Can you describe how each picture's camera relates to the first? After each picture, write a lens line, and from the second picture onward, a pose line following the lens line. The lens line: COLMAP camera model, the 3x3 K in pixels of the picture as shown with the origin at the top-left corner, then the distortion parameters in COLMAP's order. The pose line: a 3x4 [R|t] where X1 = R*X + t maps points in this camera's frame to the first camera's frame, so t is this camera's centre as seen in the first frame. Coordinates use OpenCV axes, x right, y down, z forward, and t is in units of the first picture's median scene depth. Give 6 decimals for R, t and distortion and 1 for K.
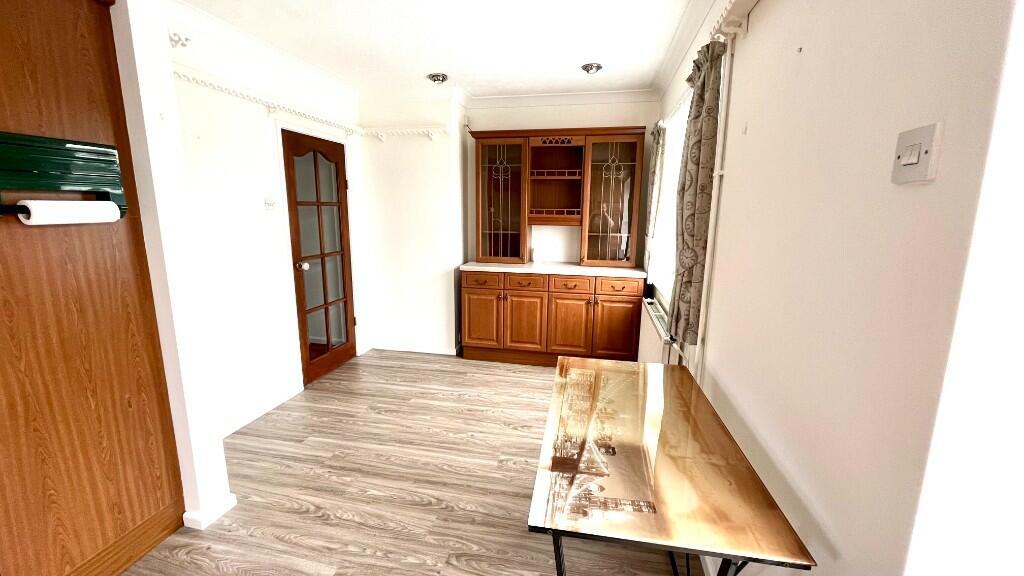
lens RADIAL K [[413.4, 0, 508.1], [0, 413.4, 287.8], [0, 0, 1]] dist [-0.003509, -0.000931]
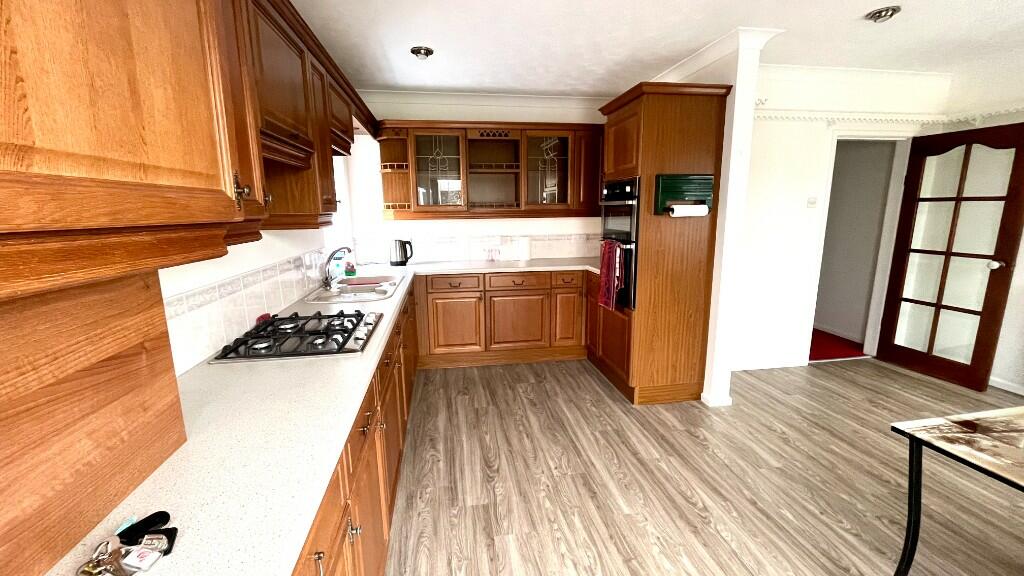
lens RADIAL K [[413.4, 0, 508.9], [0, 413.4, 285.9], [0, 0, 1]] dist [-0.003509, -0.000931]
pose [[0.367742, 0.157753, -0.916449, 0.318543], [-0.156874, 0.981906, 0.106072, 0.061196], [0.916600, 0.104760, 0.385836, -0.332222]]
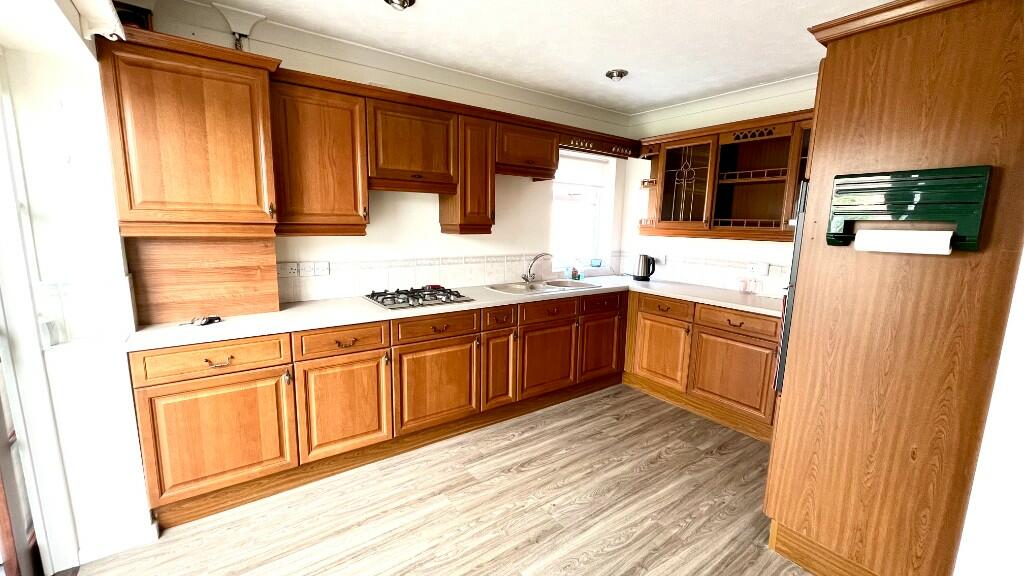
lens RADIAL K [[413.4, 0, 508.4], [0, 413.4, 287.4], [0, 0, 1]] dist [-0.003509, -0.000931]
pose [[-0.666563, 0.095816, -0.739265, 0.214970], [-0.163044, 0.948954, 0.270004, -0.118127], [0.727400, 0.300508, -0.616916, 0.582929]]
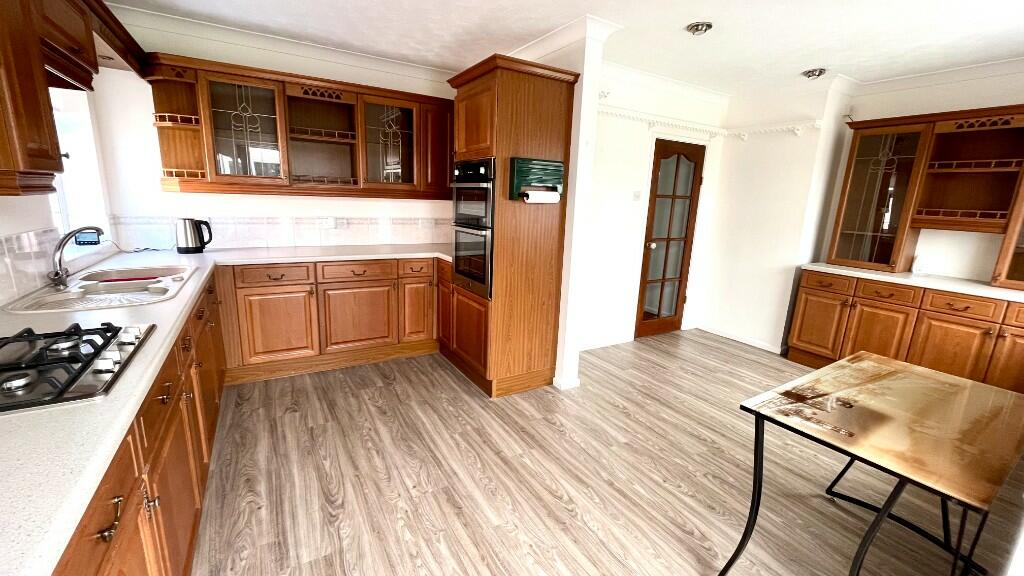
lens RADIAL K [[413.4, 0, 509.6], [0, 413.4, 286.7], [0, 0, 1]] dist [-0.003509, -0.000931]
pose [[0.684071, 0.173766, -0.708415, 0.190231], [-0.167355, 0.982691, 0.079438, 0.065331], [0.709957, 0.064216, 0.701312, -0.289294]]
